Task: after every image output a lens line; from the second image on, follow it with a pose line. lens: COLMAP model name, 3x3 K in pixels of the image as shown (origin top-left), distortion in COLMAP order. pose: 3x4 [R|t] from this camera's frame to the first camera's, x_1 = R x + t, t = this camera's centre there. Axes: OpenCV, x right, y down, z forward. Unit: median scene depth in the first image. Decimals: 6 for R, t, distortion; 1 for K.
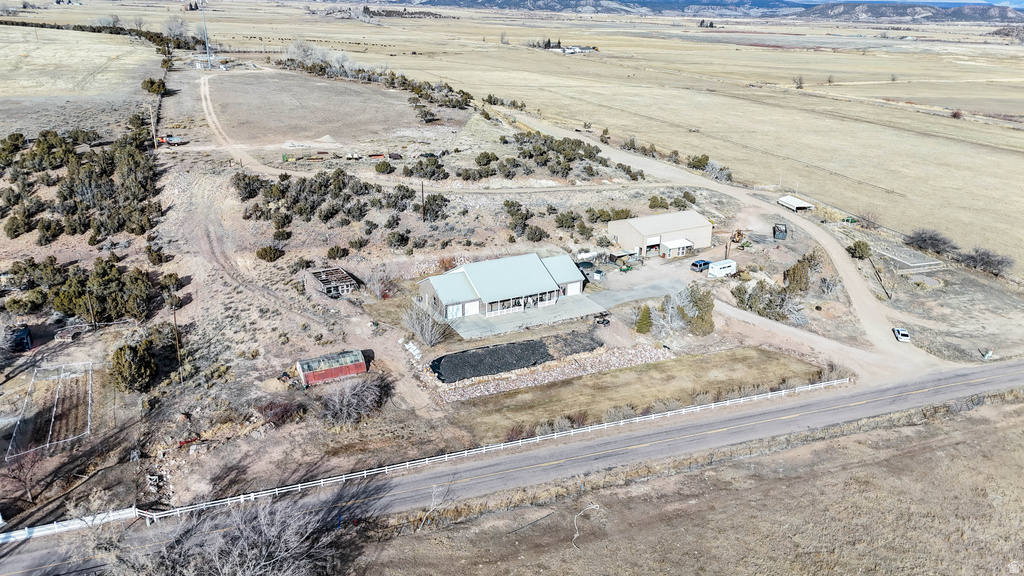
lens RADIAL K [[730.6, 0, 498.0], [0, 730.6, 288.5], [0, 0, 1]] dist [0.079414, -0.058025]
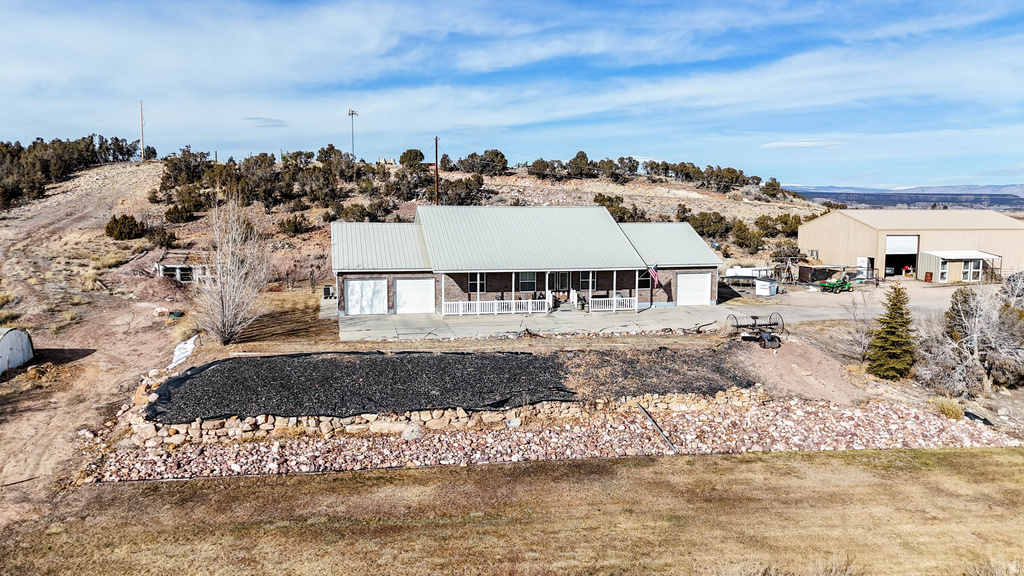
lens RADIAL K [[745.4, 0, 510.6], [0, 745.4, 293.1], [0, 0, 1]] dist [0.071865, -0.066001]
pose [[0.968652, 0.028507, -0.246779, 0.123370], [-0.087580, 0.968800, -0.231855, 0.124170], [0.232470, 0.246200, 0.940927, 0.672877]]
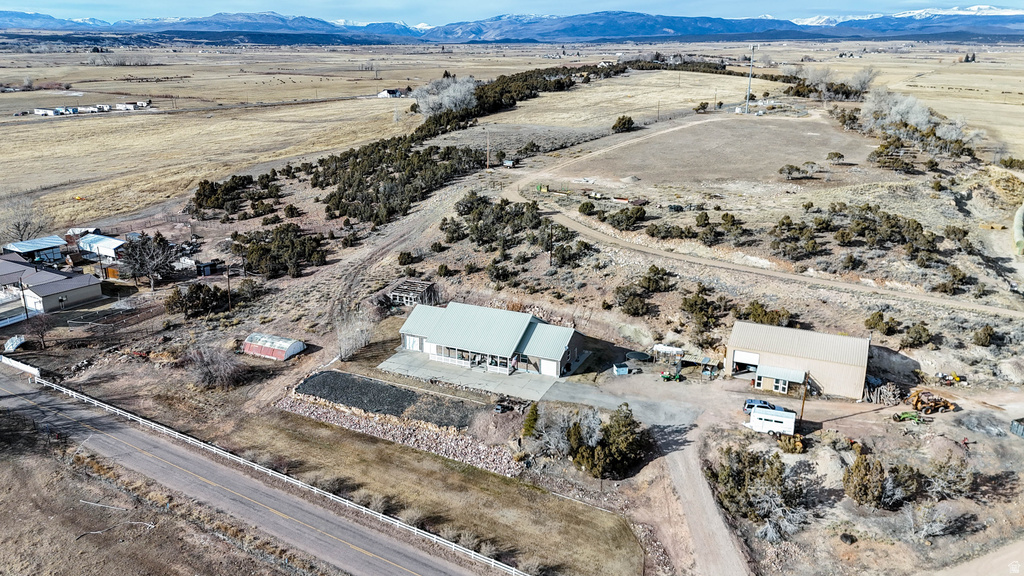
lens RADIAL K [[755.4, 0, 510.2], [0, 755.4, 286.6], [0, 0, 1]] dist [0.075051, -0.075721]
pose [[0.616836, 0.228471, -0.753202, 0.799542], [-0.283257, 0.957265, 0.058397, -0.142920], [0.734356, 0.177328, 0.655192, 0.452870]]
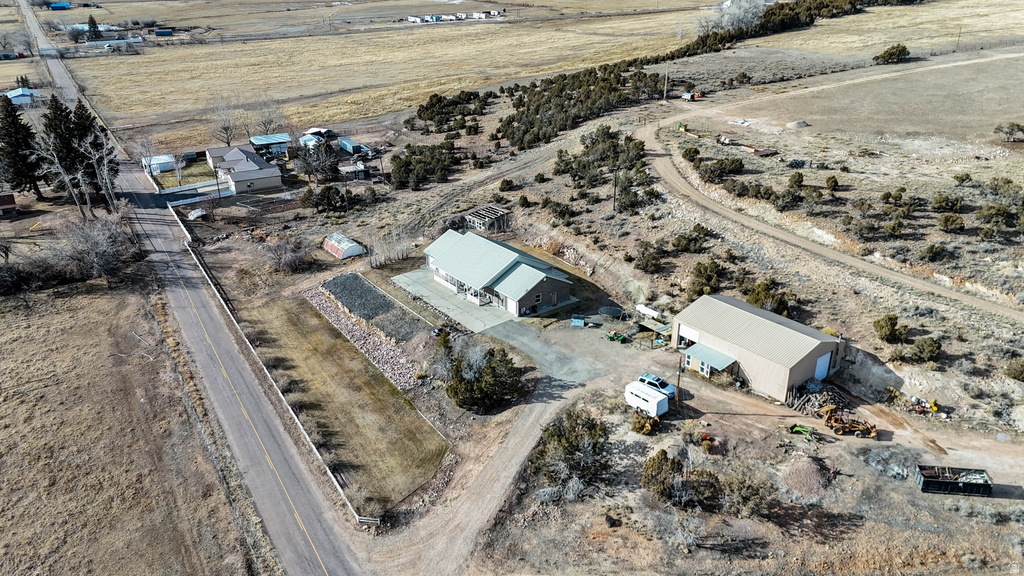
lens RADIAL K [[748.3, 0, 515.7], [0, 748.3, 288.5], [0, 0, 1]] dist [0.072508, -0.068436]
pose [[0.183732, 0.391643, -0.901586, 1.041930], [-0.346033, 0.884260, 0.313600, -0.346840], [0.920056, 0.254360, 0.297988, 0.839081]]
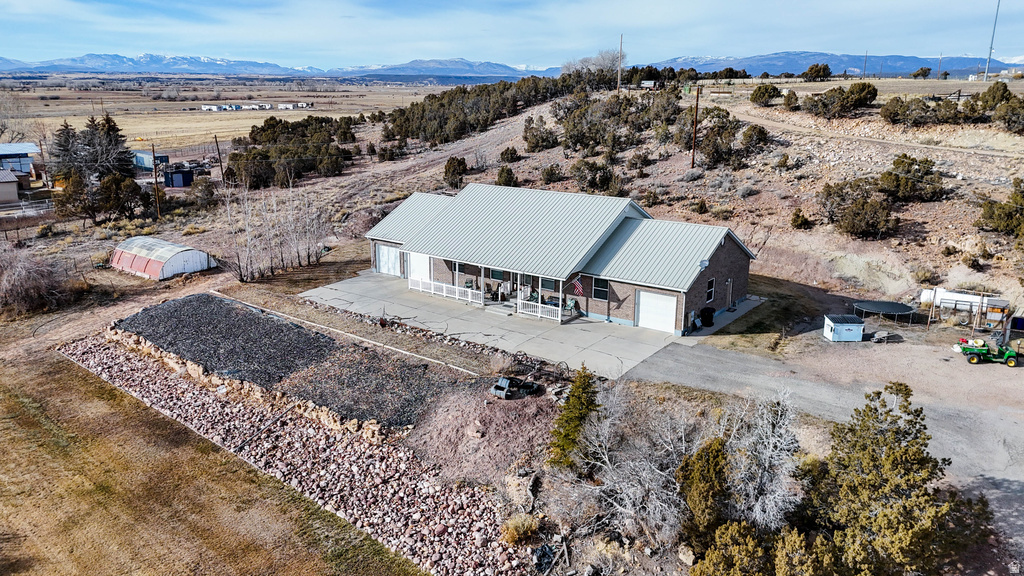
lens RADIAL K [[745.4, 0, 510.6], [0, 745.4, 293.1], [0, 0, 1]] dist [0.071865, -0.066001]
pose [[0.432362, 0.232887, -0.871107, 0.432085], [-0.323178, 0.941913, 0.091411, -0.019838], [0.841795, 0.242000, 0.482511, 0.885293]]
